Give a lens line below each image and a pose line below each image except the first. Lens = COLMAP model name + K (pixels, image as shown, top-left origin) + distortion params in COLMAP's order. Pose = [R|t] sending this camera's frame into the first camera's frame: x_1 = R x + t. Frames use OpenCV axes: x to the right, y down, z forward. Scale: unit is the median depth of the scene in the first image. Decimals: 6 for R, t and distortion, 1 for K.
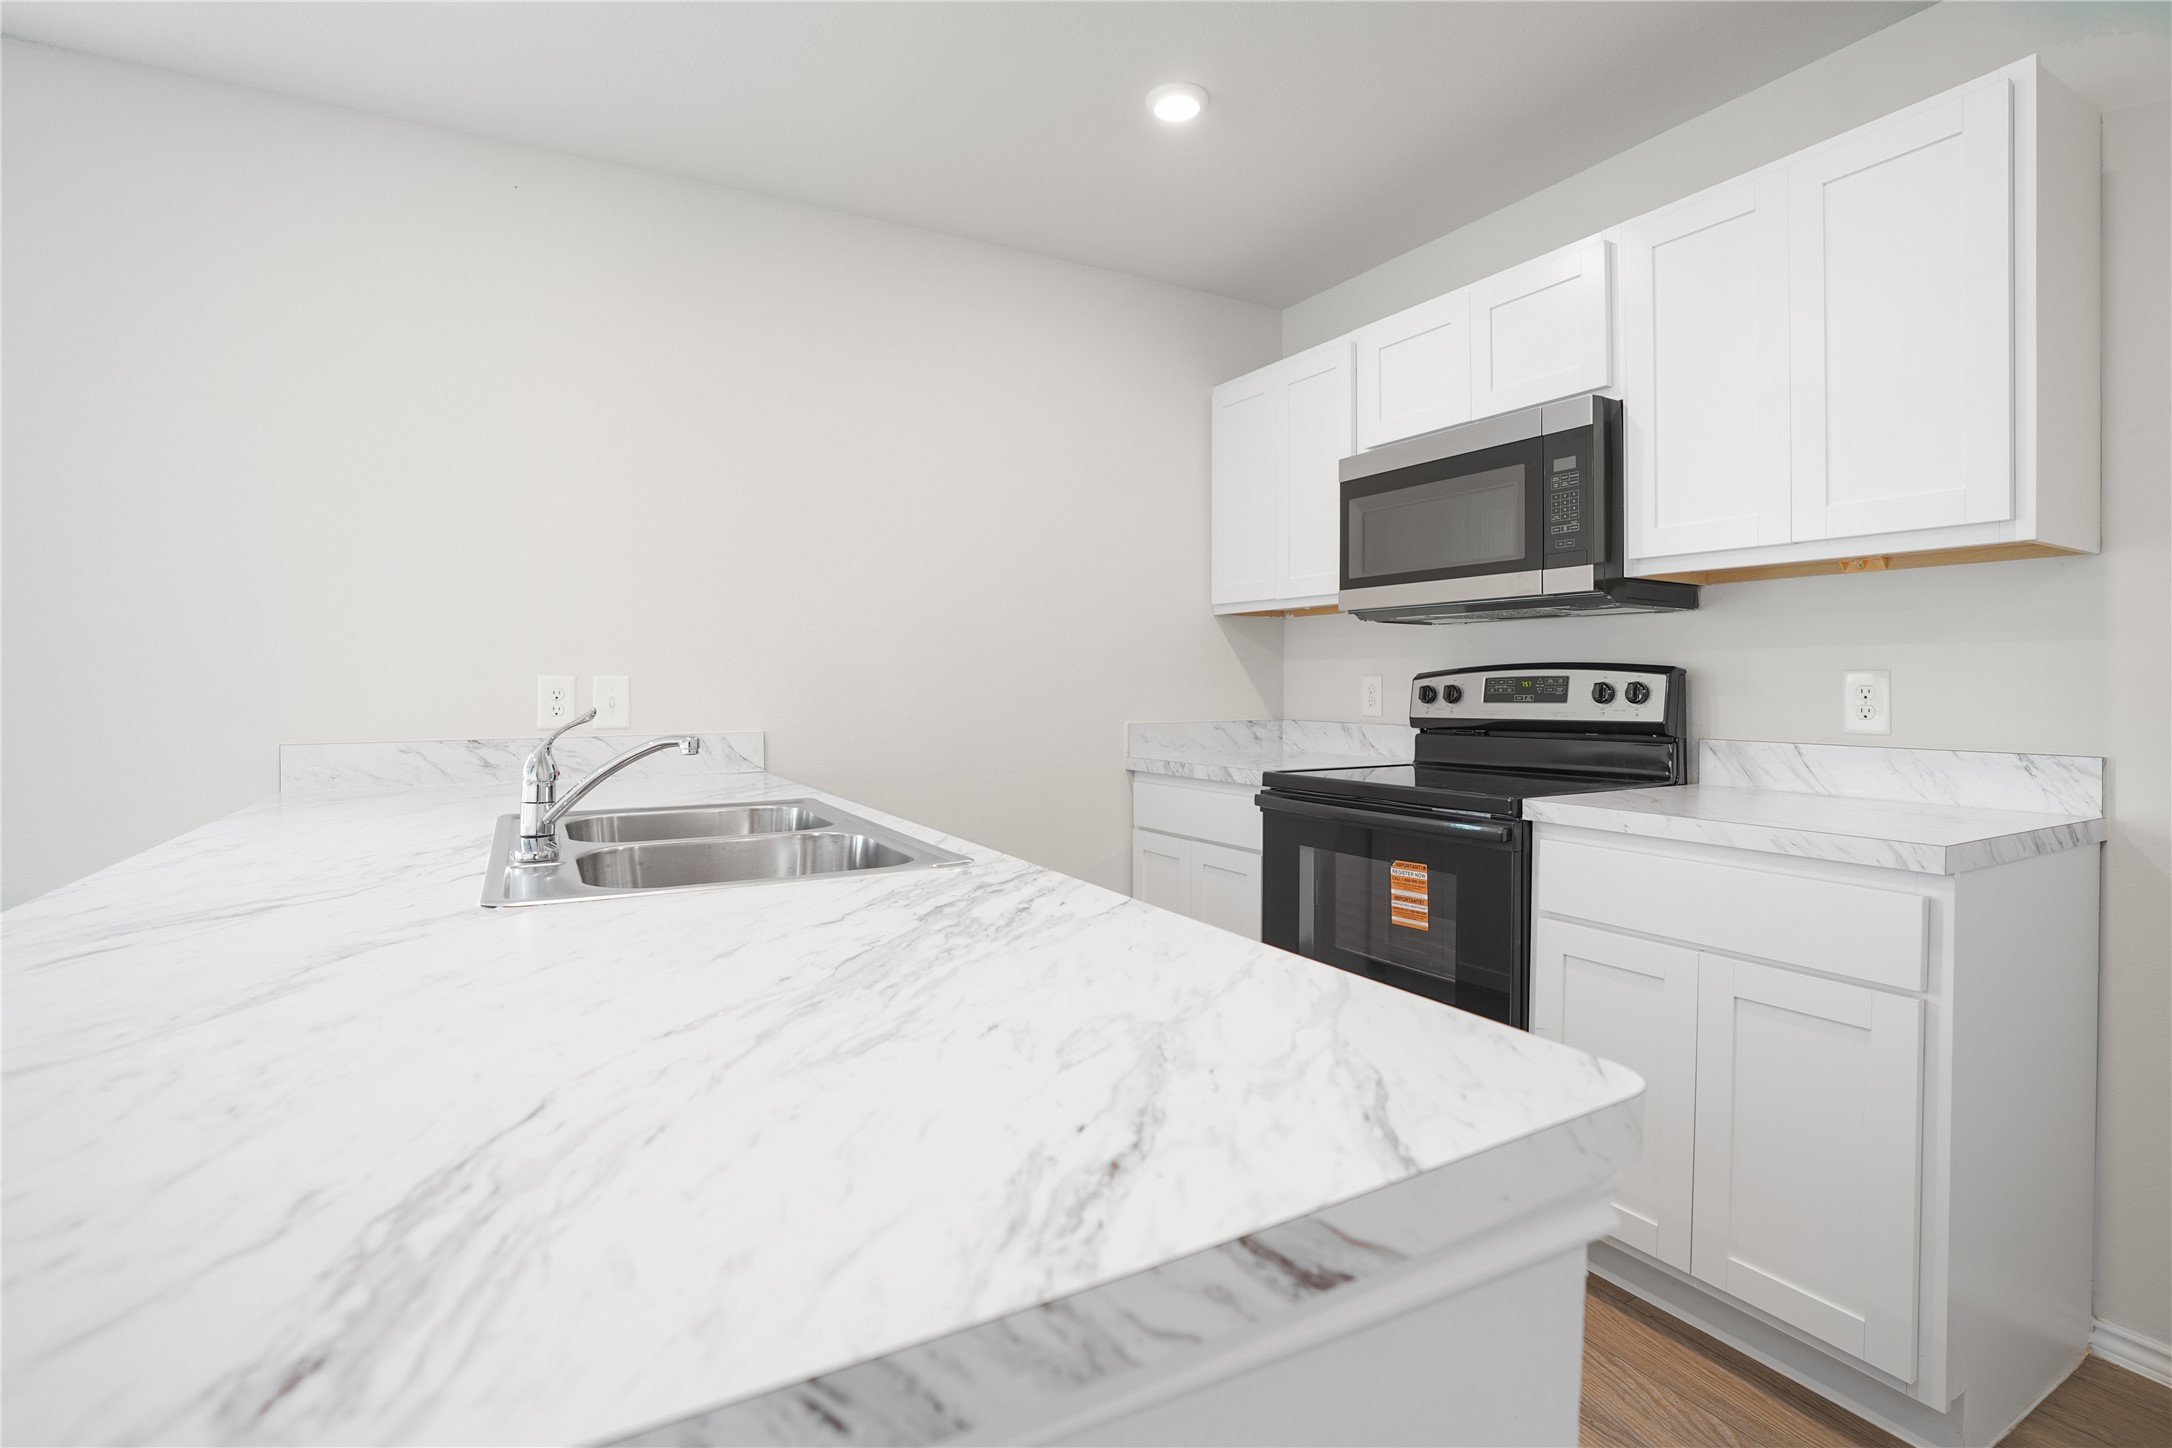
lens RADIAL K [[1037.6, 0, 1084.3], [0, 1037.6, 677.7], [0, 0, 1]] dist [0.000419, 0.000284]
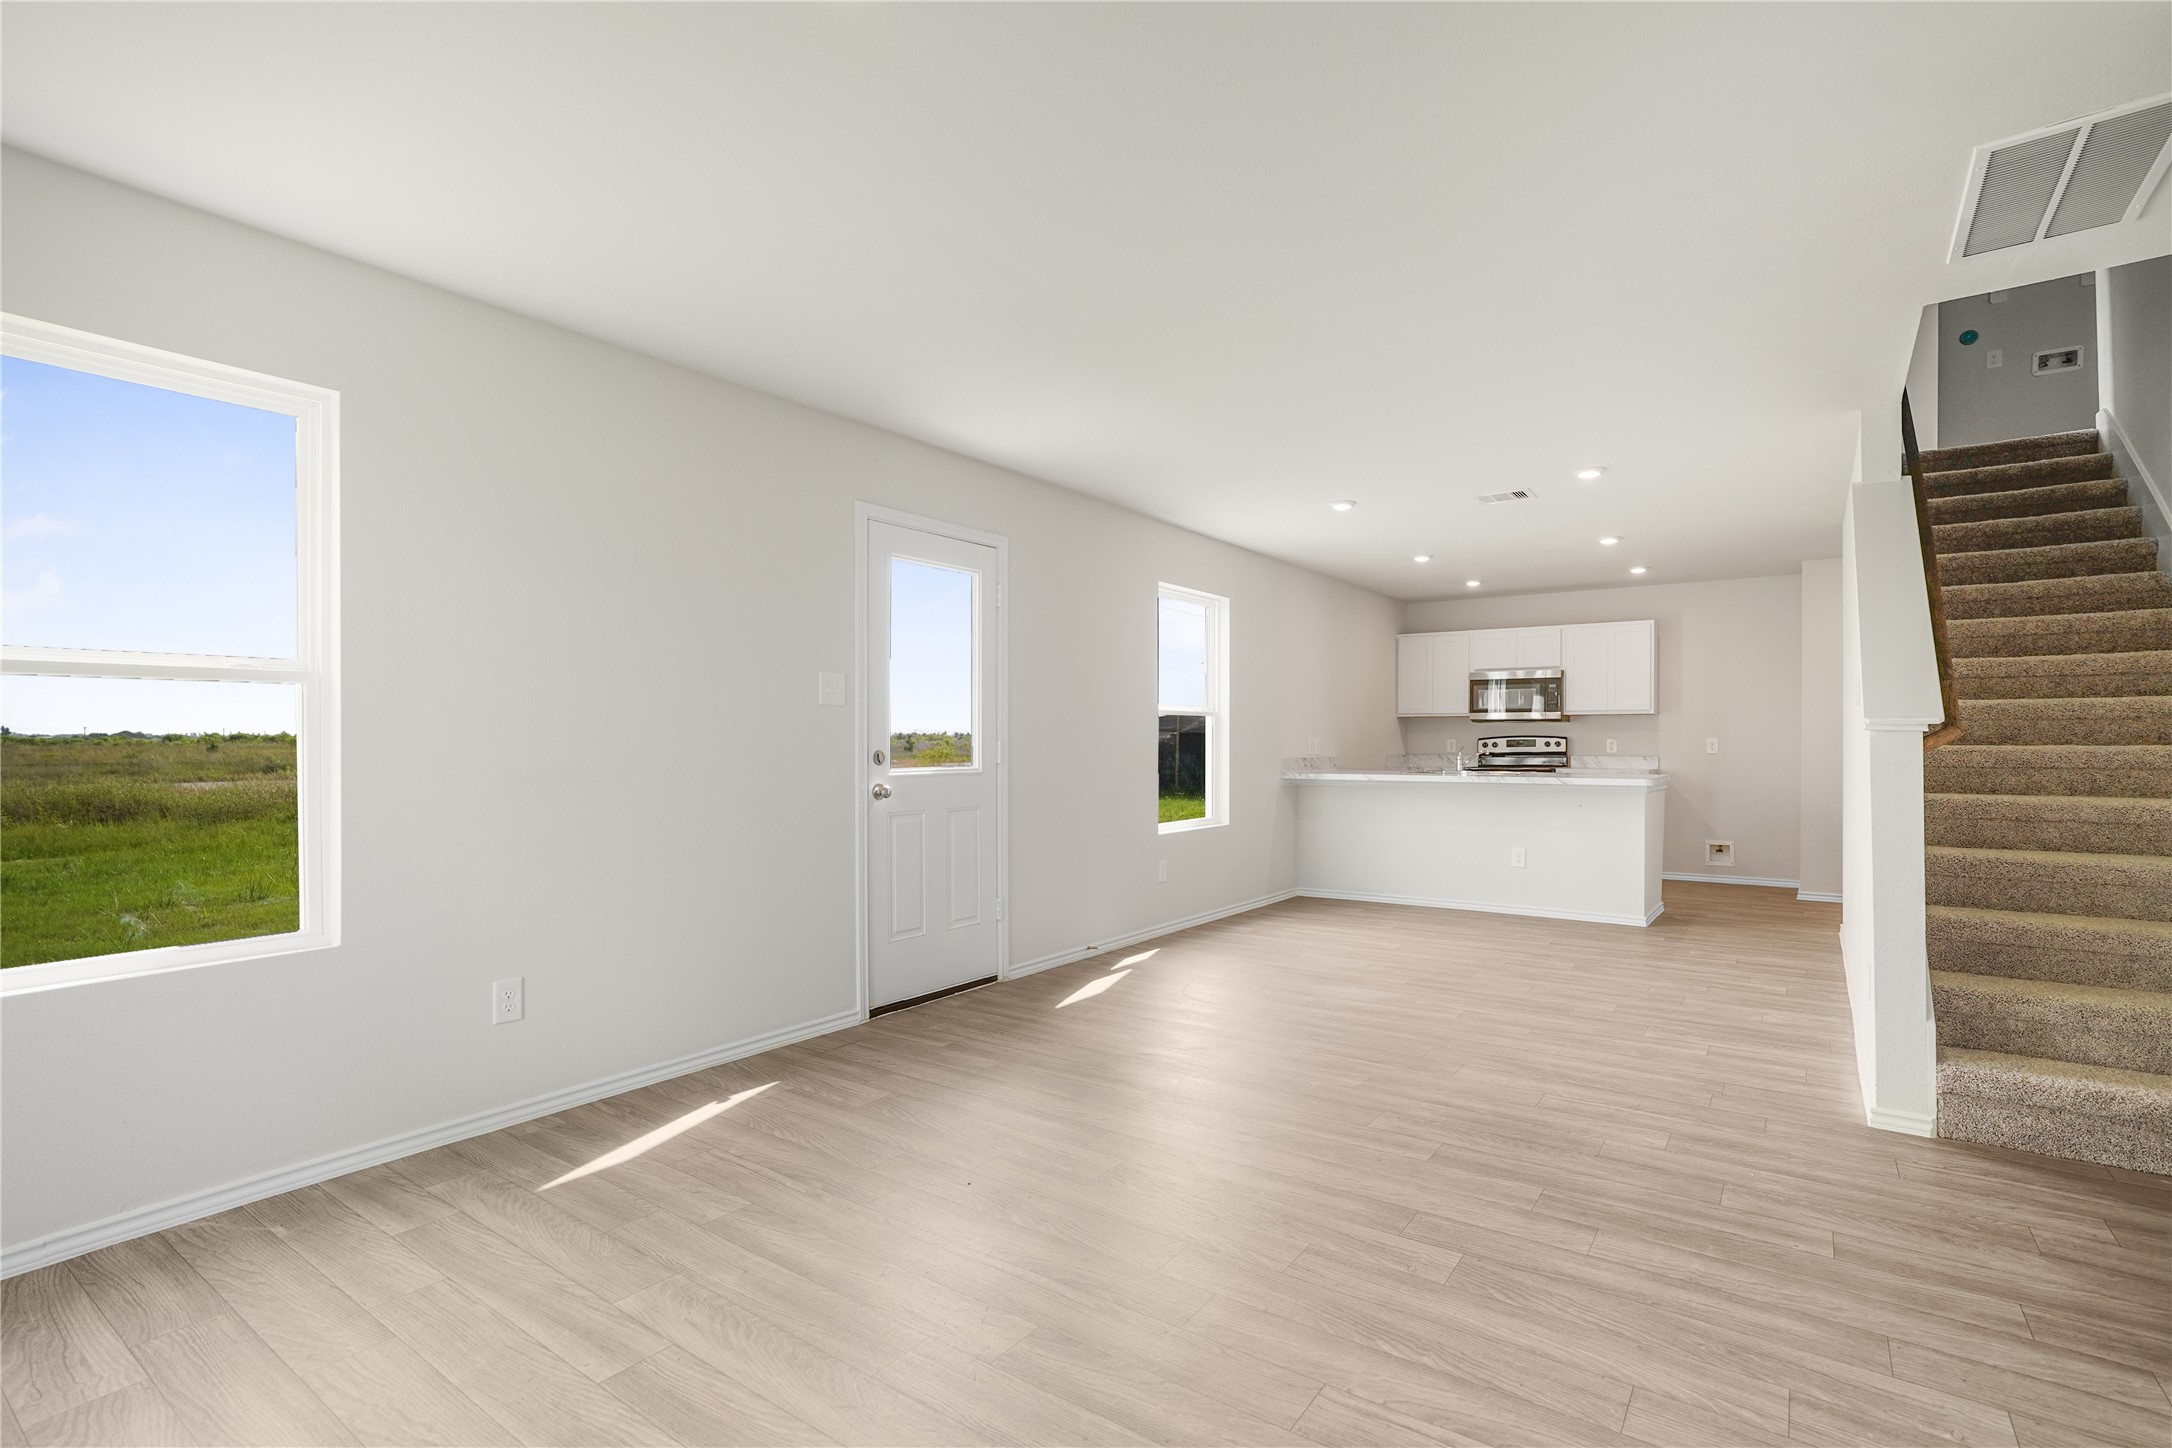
lens RADIAL K [[1004.8, 0, 1109.9], [0, 1004.8, 743.9], [0, 0, 1]] dist [-0.002966, 0.000843]
pose [[0.907123, 0.003226, 0.420852, -2.460925], [-0.005384, 0.999978, 0.003938, 0.008424], [-0.420830, -0.005838, 0.907121, -1.617271]]
